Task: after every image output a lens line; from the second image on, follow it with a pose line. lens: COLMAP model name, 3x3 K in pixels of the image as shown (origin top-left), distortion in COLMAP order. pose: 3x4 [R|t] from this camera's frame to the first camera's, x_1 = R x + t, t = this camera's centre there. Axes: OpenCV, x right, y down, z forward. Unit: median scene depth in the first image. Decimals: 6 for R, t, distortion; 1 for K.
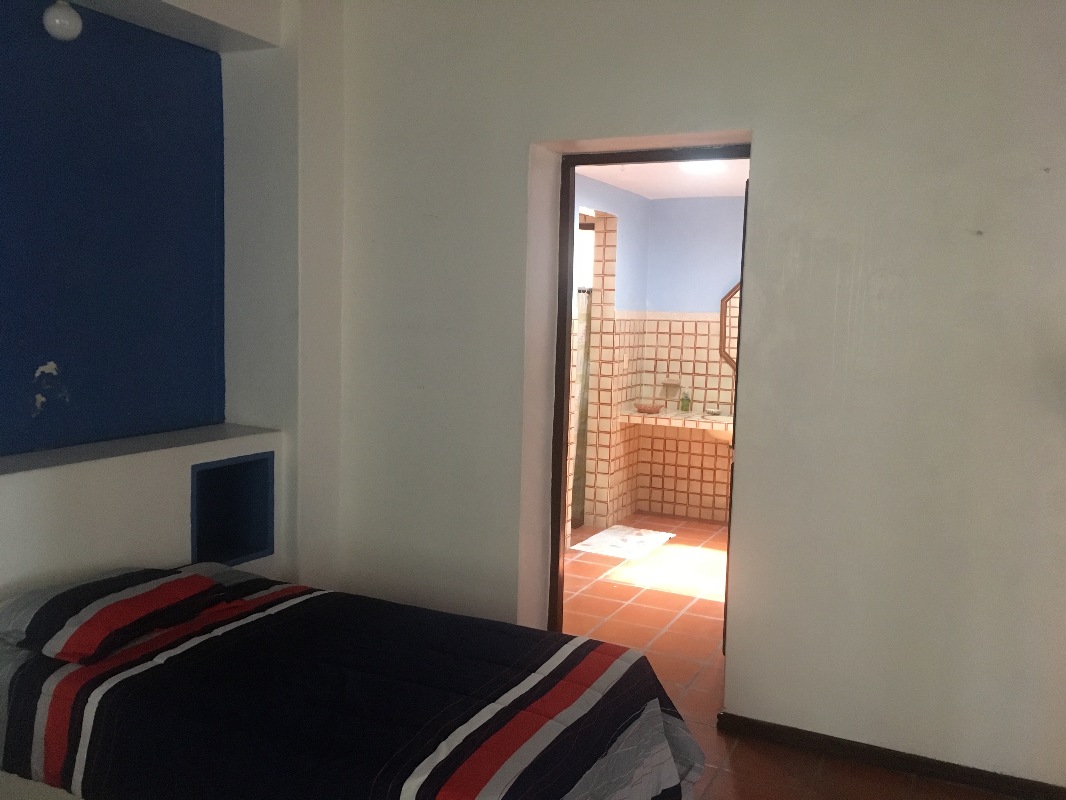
lens RADIAL K [[909.6, 0, 533.0], [0, 909.6, 400.0], [0, 0, 1]] dist [-0.005600, -0.006442]
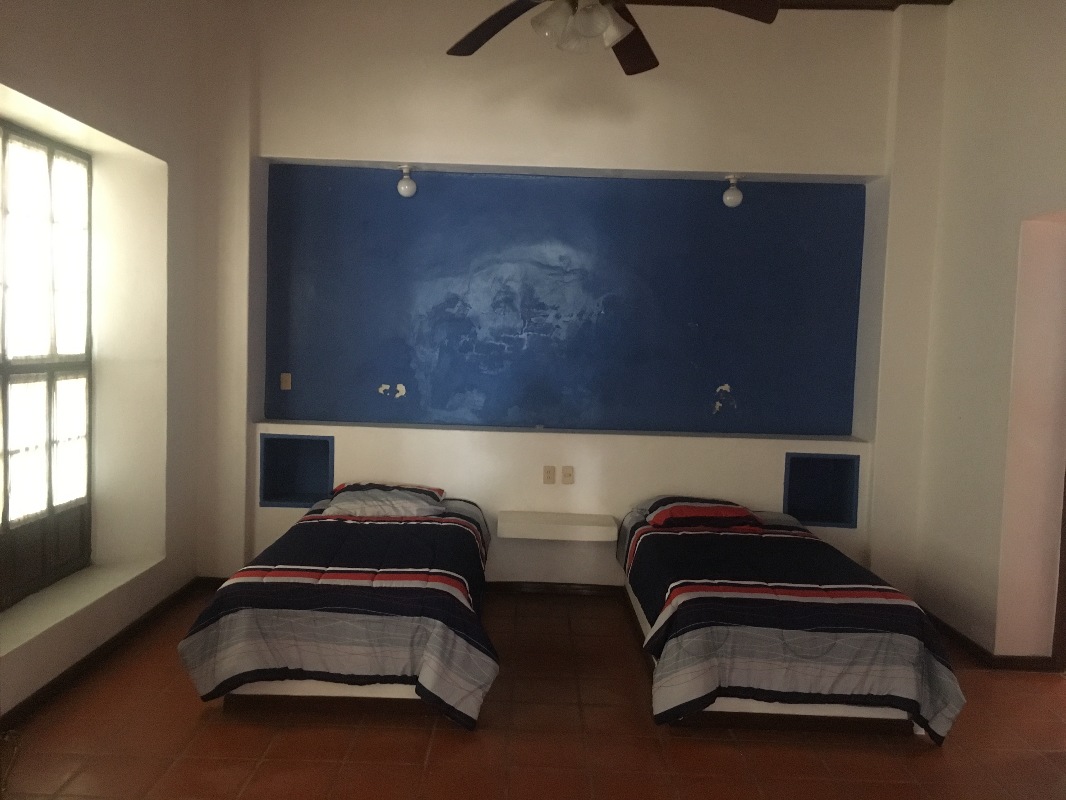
lens RADIAL K [[909.6, 0, 533.0], [0, 909.6, 400.0], [0, 0, 1]] dist [-0.005600, -0.006442]
pose [[0.450339, 0.046006, -0.891671, 0.875090], [-0.111053, 0.993803, -0.004812, 0.038584], [0.885924, 0.101190, 0.452657, -0.129322]]
